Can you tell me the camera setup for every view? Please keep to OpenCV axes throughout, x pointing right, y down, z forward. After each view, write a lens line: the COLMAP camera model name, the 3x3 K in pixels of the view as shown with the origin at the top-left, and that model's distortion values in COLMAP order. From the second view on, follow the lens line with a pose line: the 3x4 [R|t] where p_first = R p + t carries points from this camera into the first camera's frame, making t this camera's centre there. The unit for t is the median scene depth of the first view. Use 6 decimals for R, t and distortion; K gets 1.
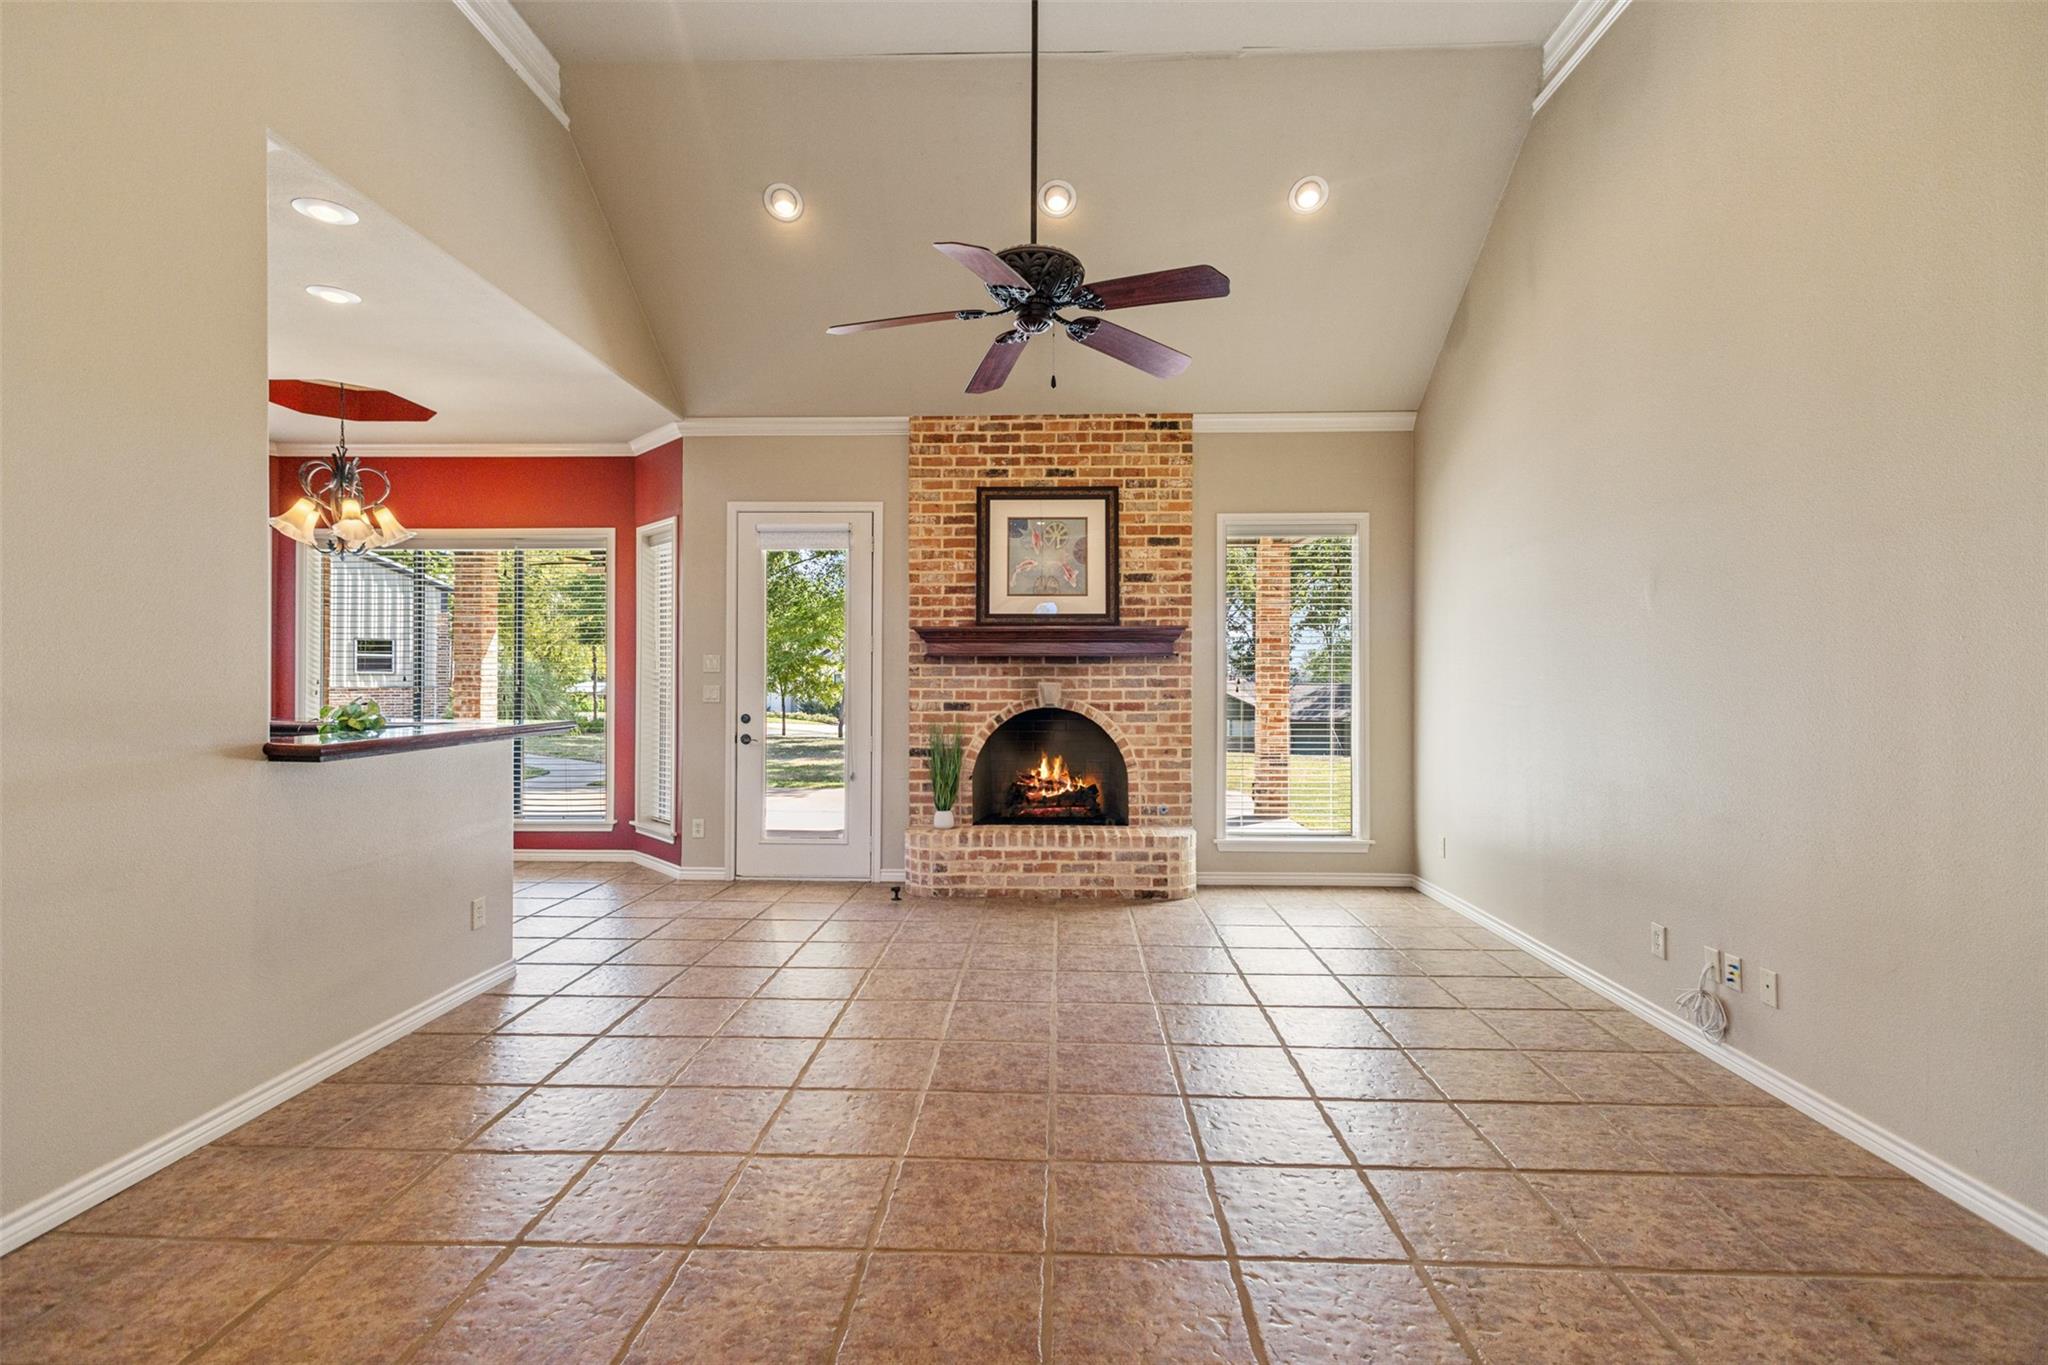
lens RADIAL K [[1015.2, 0, 984.5], [0, 1015.2, 671.3], [0, 0, 1]] dist [0.013084, -0.002318]
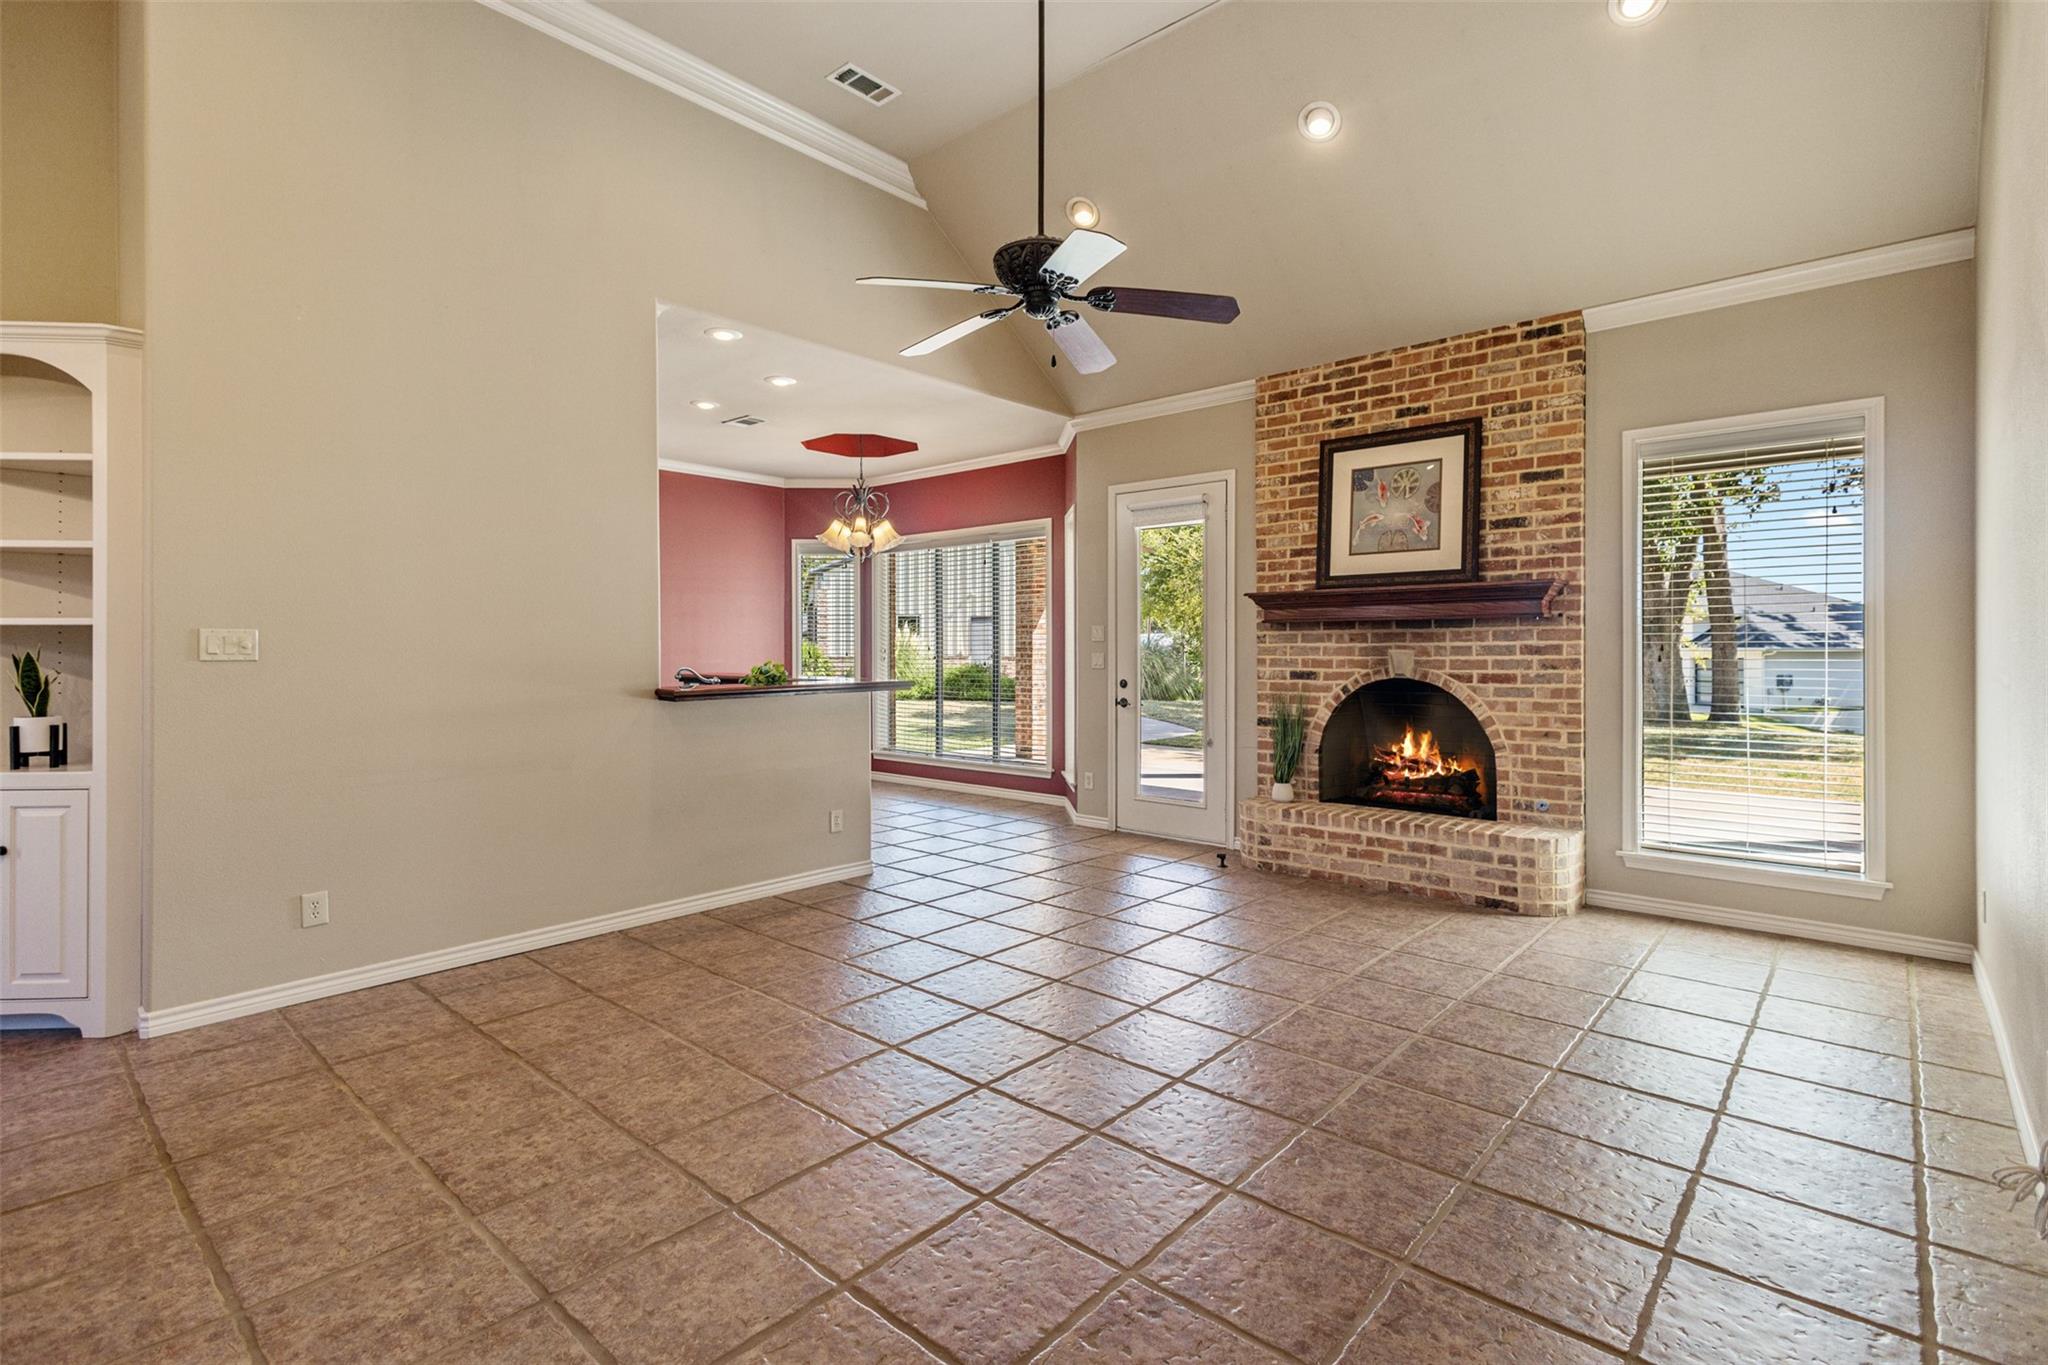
lens RADIAL K [[1015.2, 0, 988.5], [0, 1015.2, 648.5], [0, 0, 1]] dist [0.013084, -0.002318]
pose [[0.741220, -0.003274, -0.671254, 0.394523], [0.007053, 0.999971, 0.002911, 0.004765], [0.671225, -0.006892, 0.741222, 0.097934]]
